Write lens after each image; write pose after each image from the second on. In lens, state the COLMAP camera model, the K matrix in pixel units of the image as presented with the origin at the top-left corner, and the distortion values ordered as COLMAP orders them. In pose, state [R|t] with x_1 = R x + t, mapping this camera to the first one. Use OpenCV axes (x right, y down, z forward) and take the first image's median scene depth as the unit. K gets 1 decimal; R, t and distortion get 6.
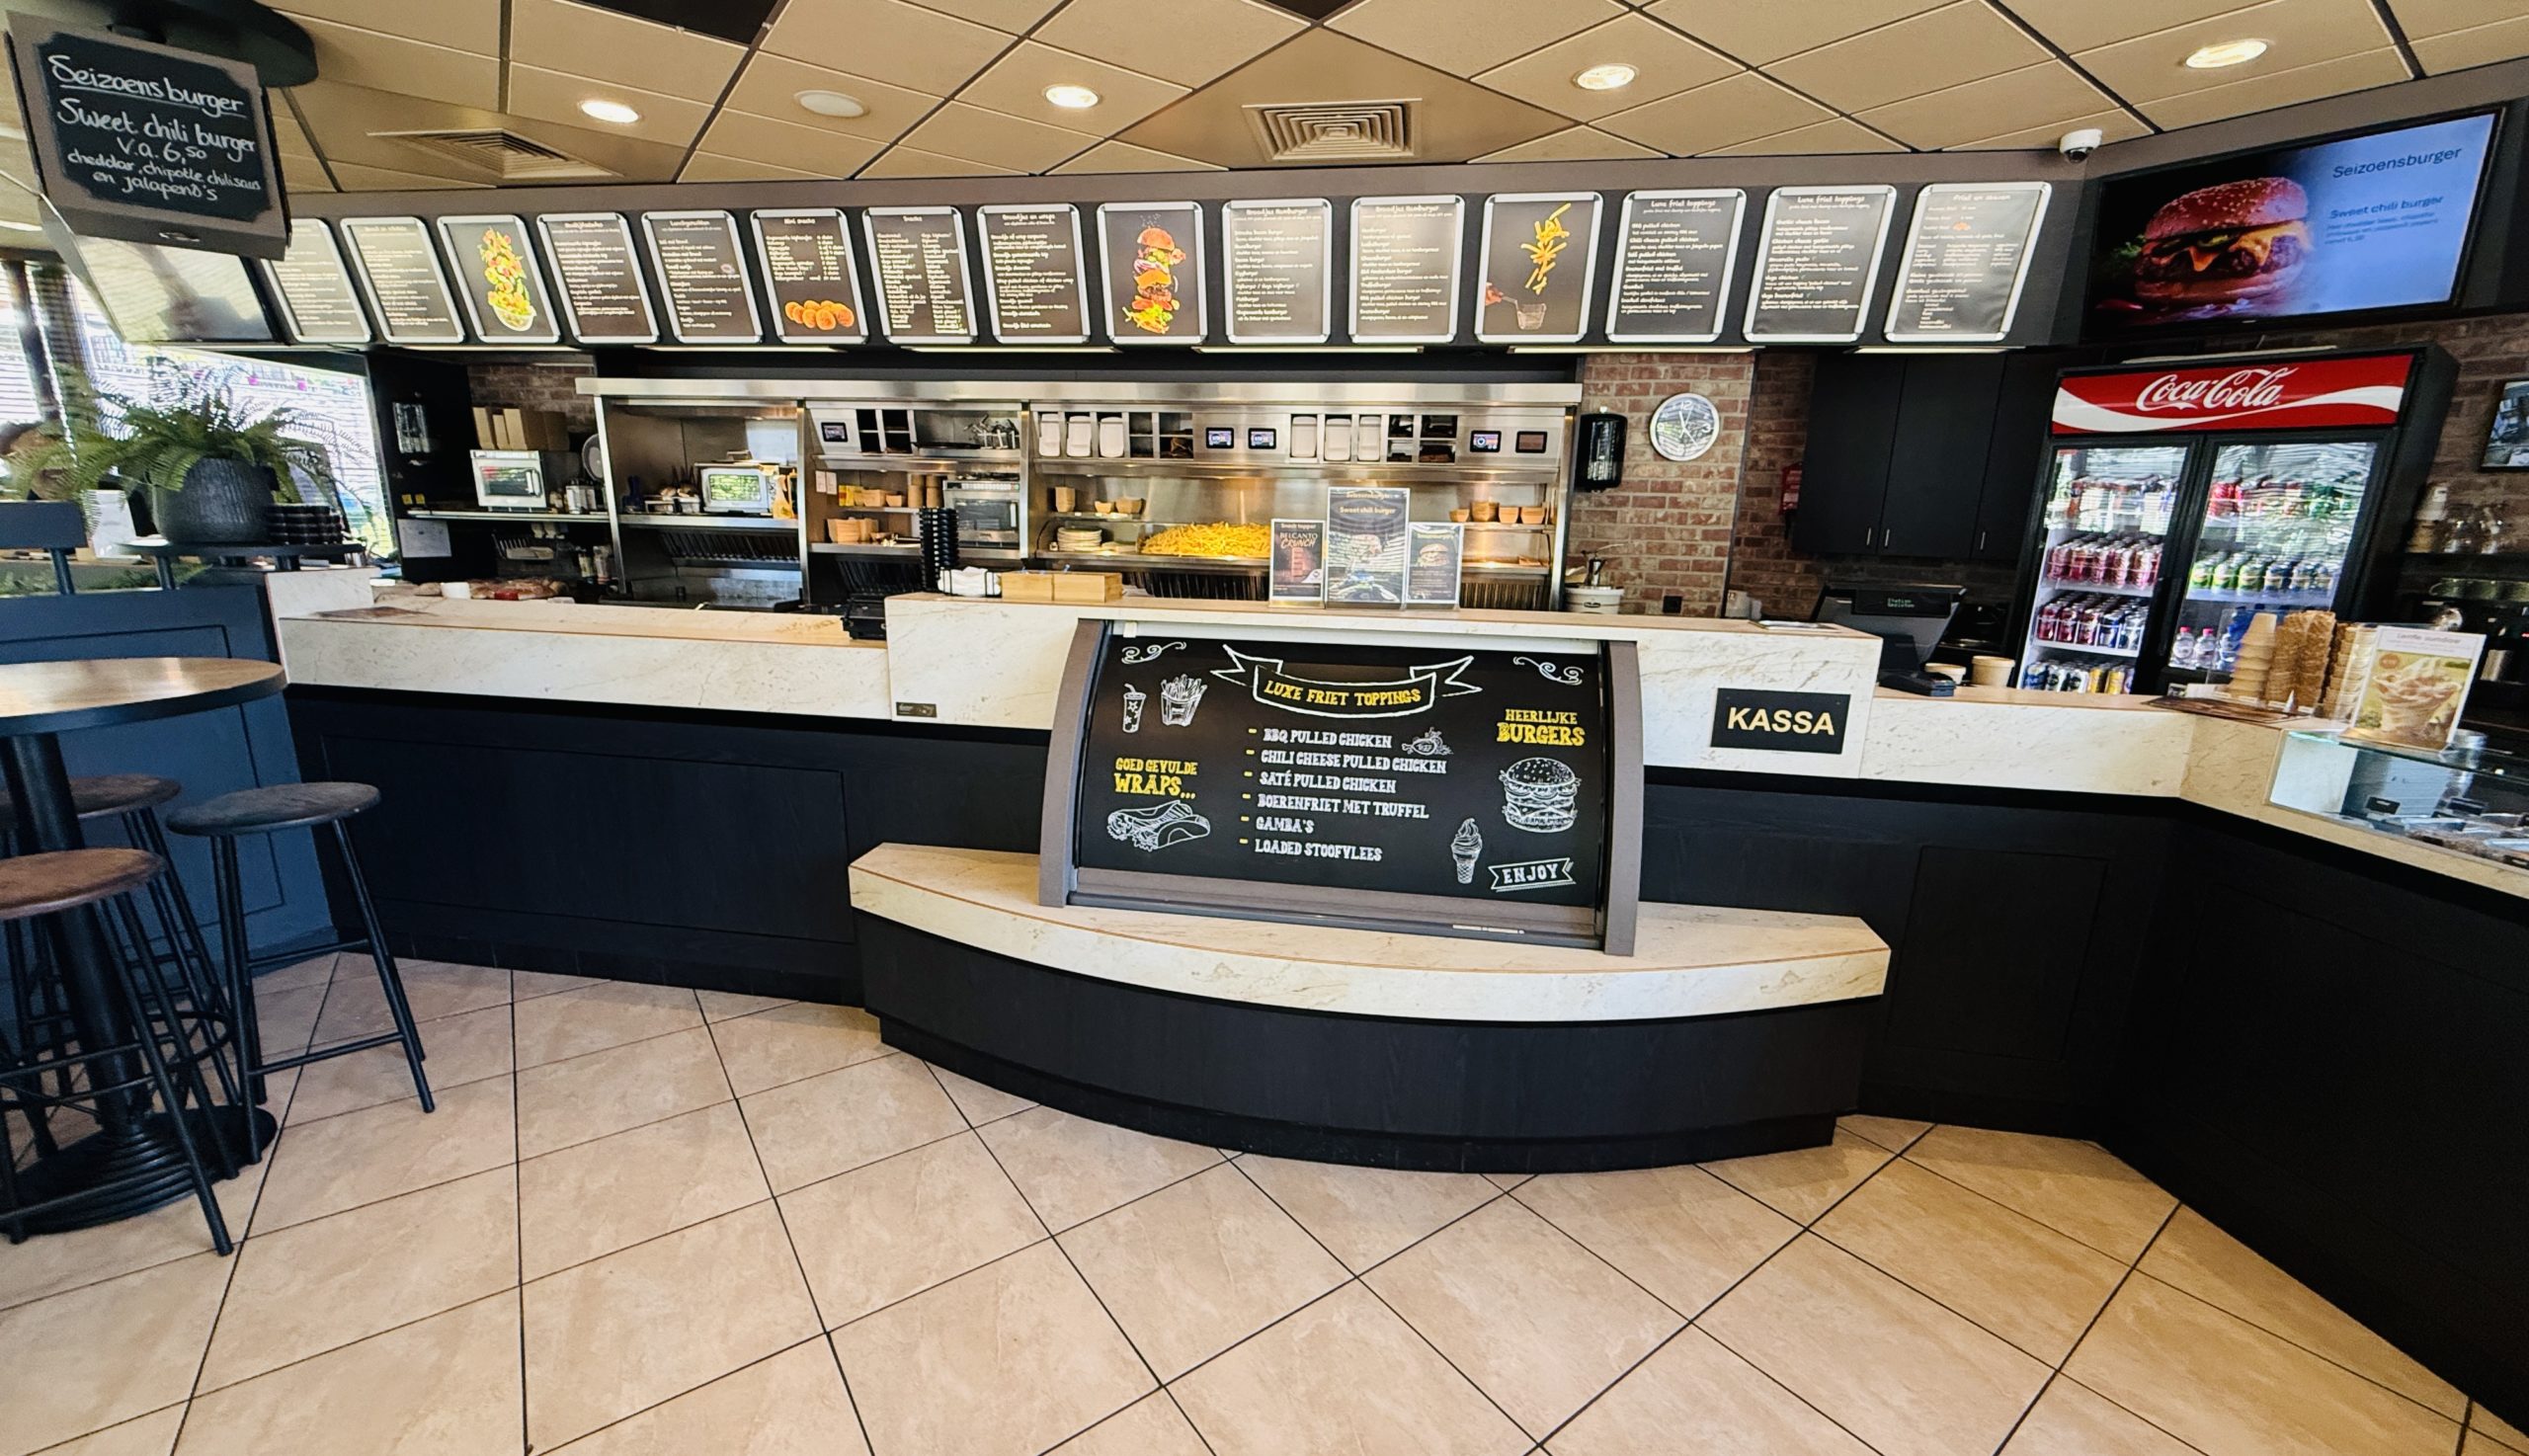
lens RADIAL K [[967.8, 0, 1264.5], [0, 967.8, 728.0], [0, 0, 1]] dist [0.017184, -0.011898]
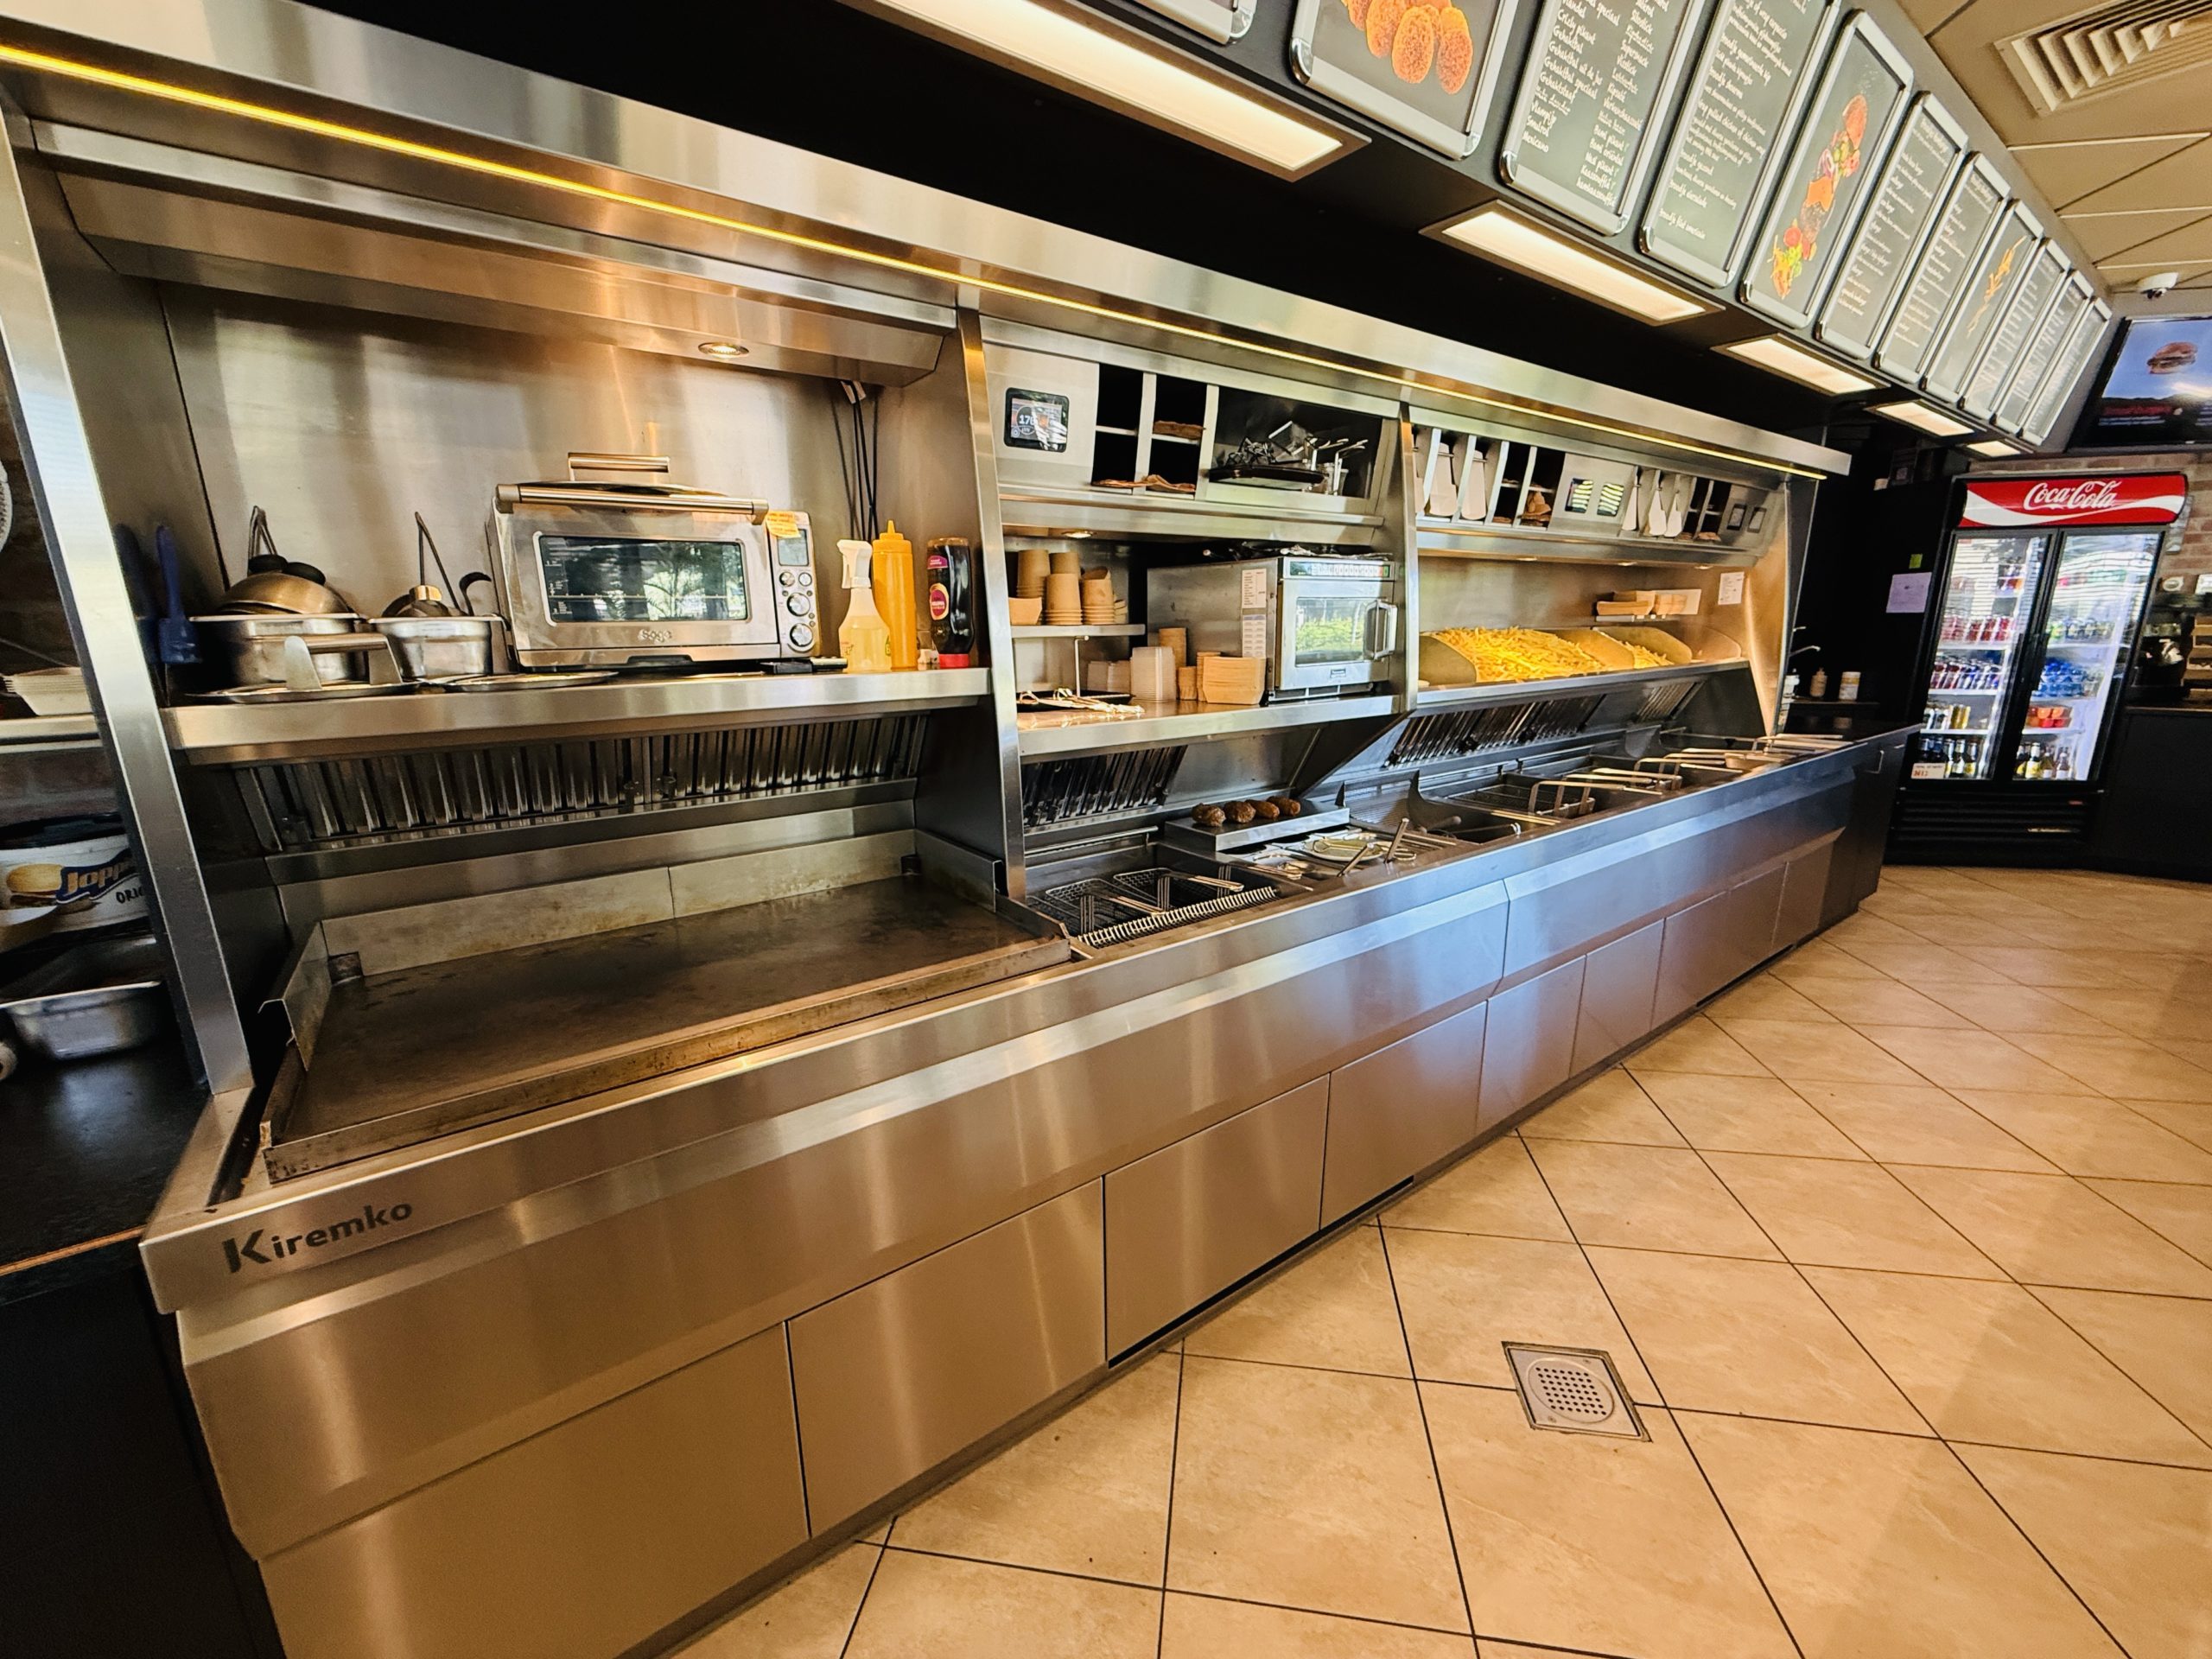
lens RADIAL K [[903.5, 0, 1106.0], [0, 903.5, 829.5], [0, 0, 1]] dist [0.008390, 0.000048]
pose [[0.687550, -0.198553, 0.698464, -0.760095], [0.186497, 0.977909, 0.094408, -0.205652], [-0.701779, 0.065351, 0.709391, 0.843042]]
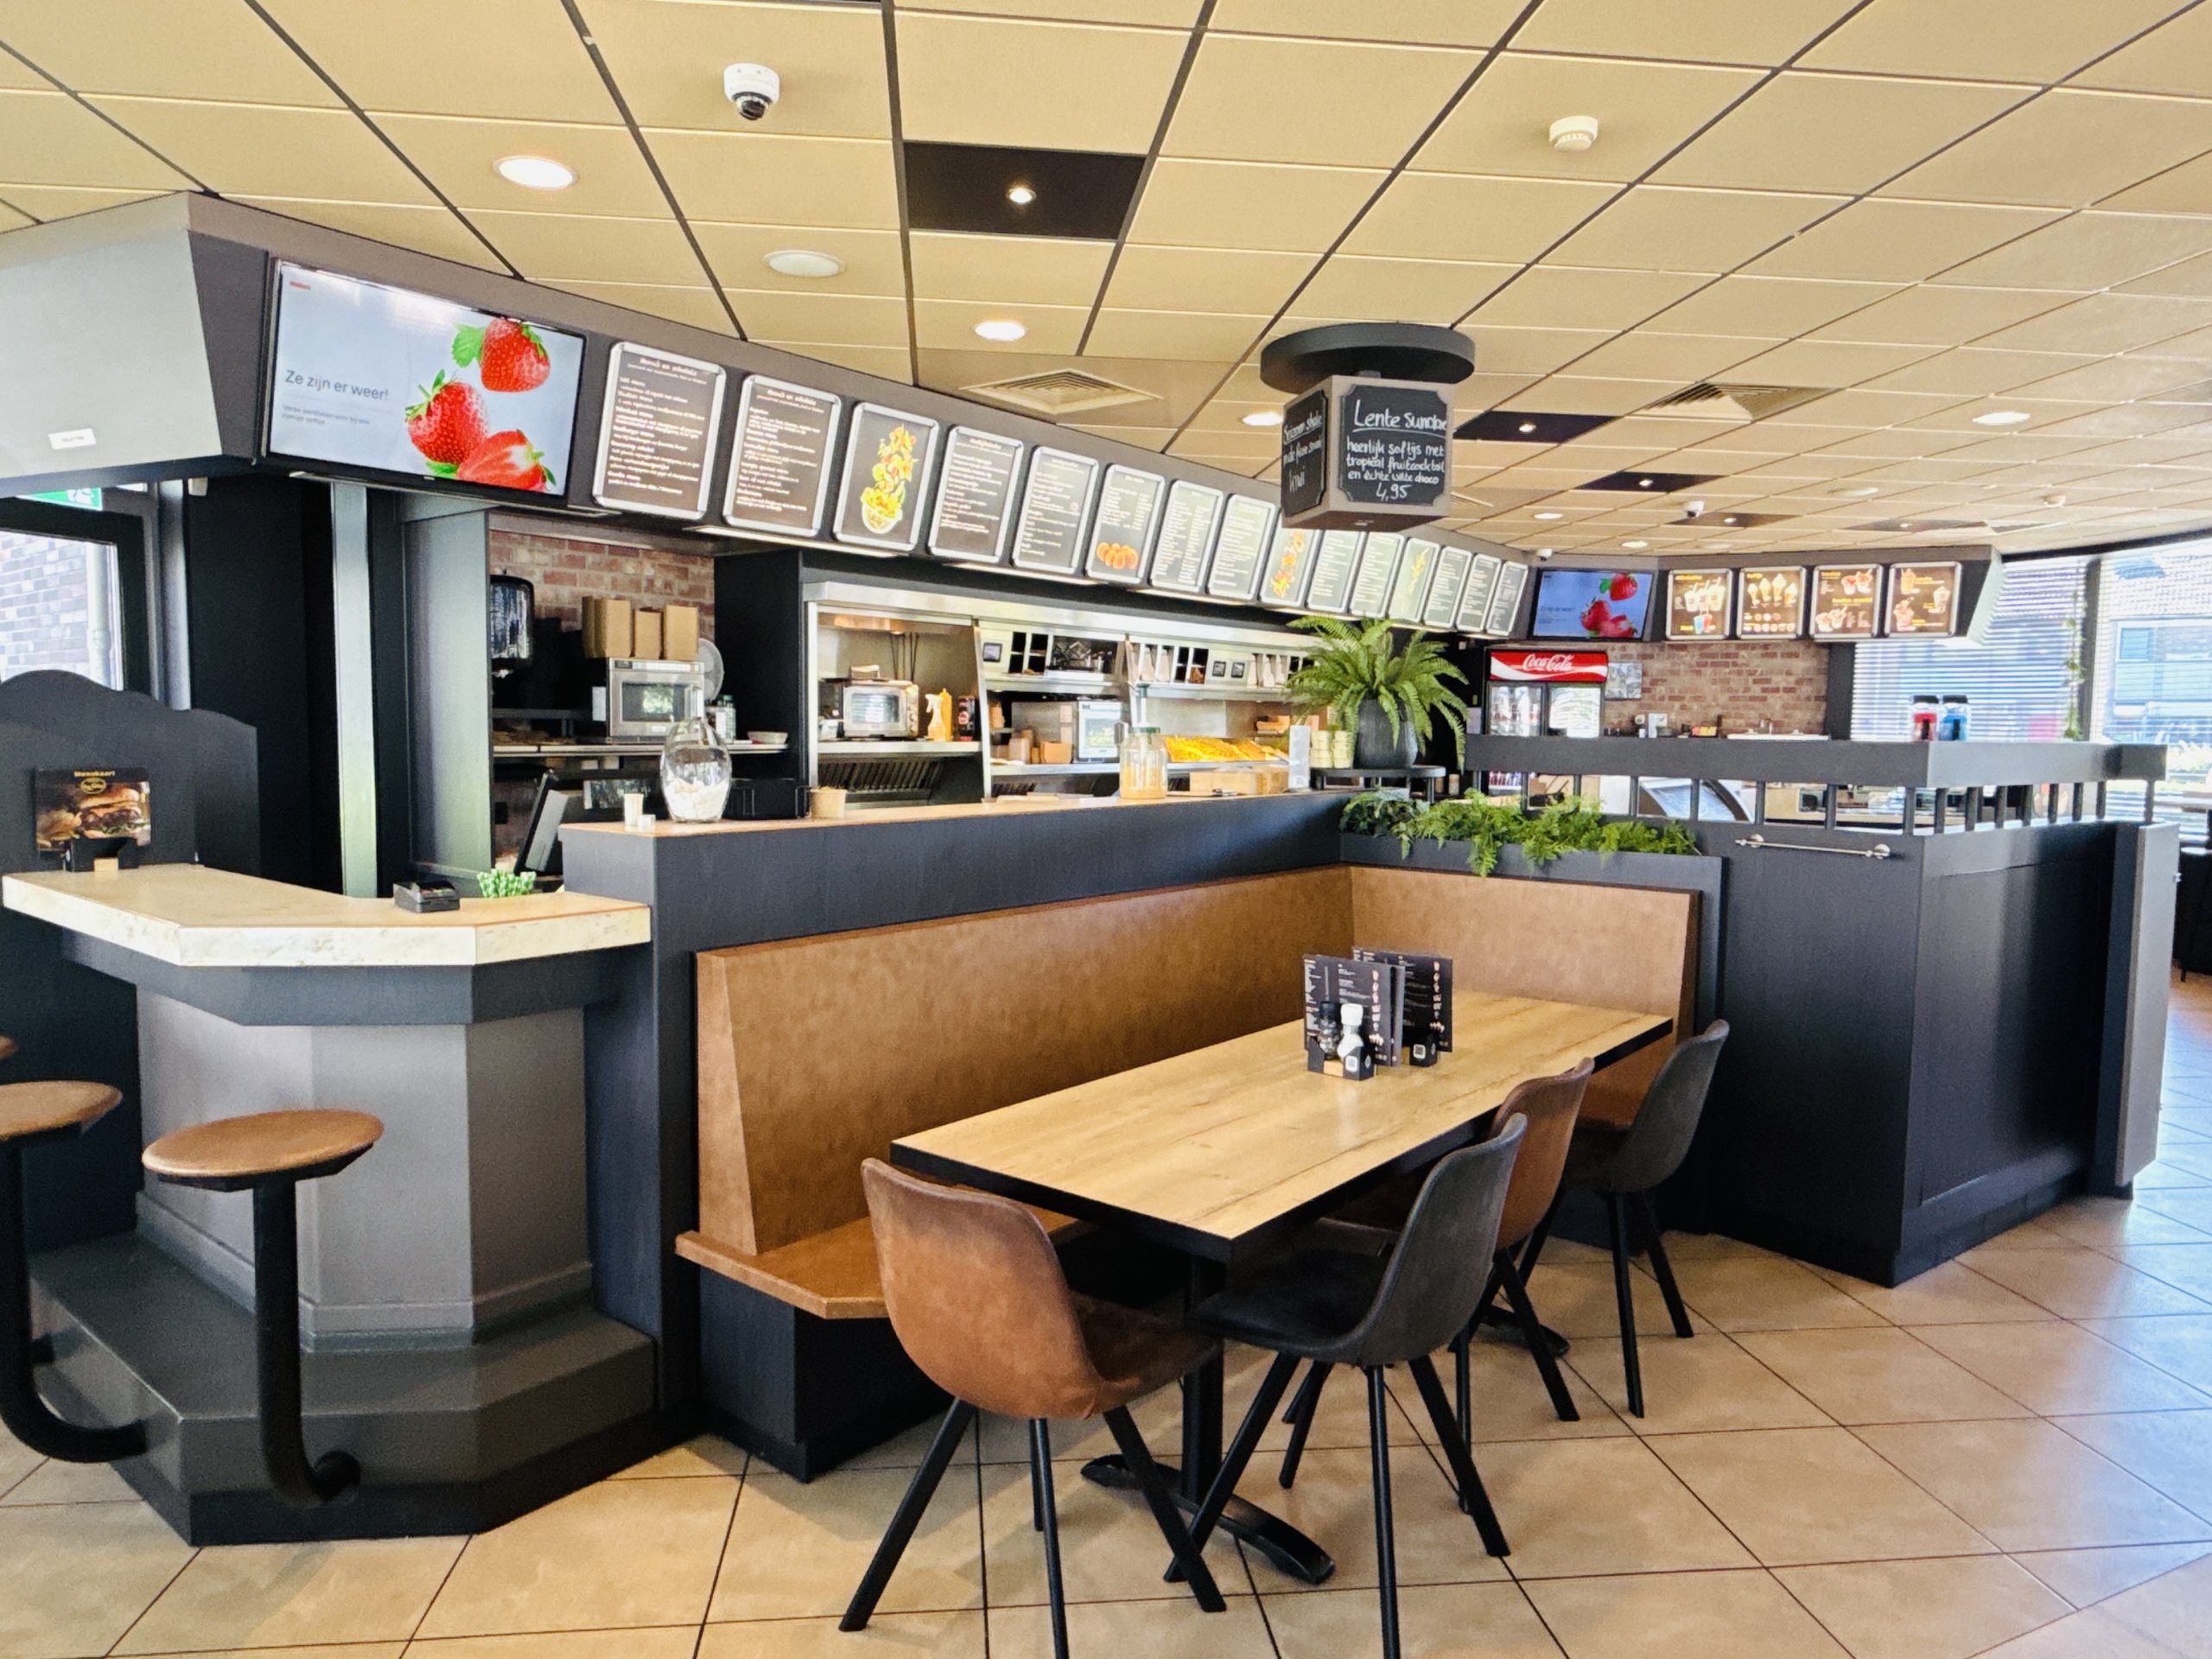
lens RADIAL K [[1394.2, 0, 1106.0], [0, 1394.2, 829.5], [0, 0, 1]] dist [0.073341, -0.000208]
pose [[0.483905, -0.085891, 0.870896, -1.777212], [0.188722, 0.981998, -0.008014, -0.112901], [-0.854529, 0.168235, 0.491403, 0.287485]]
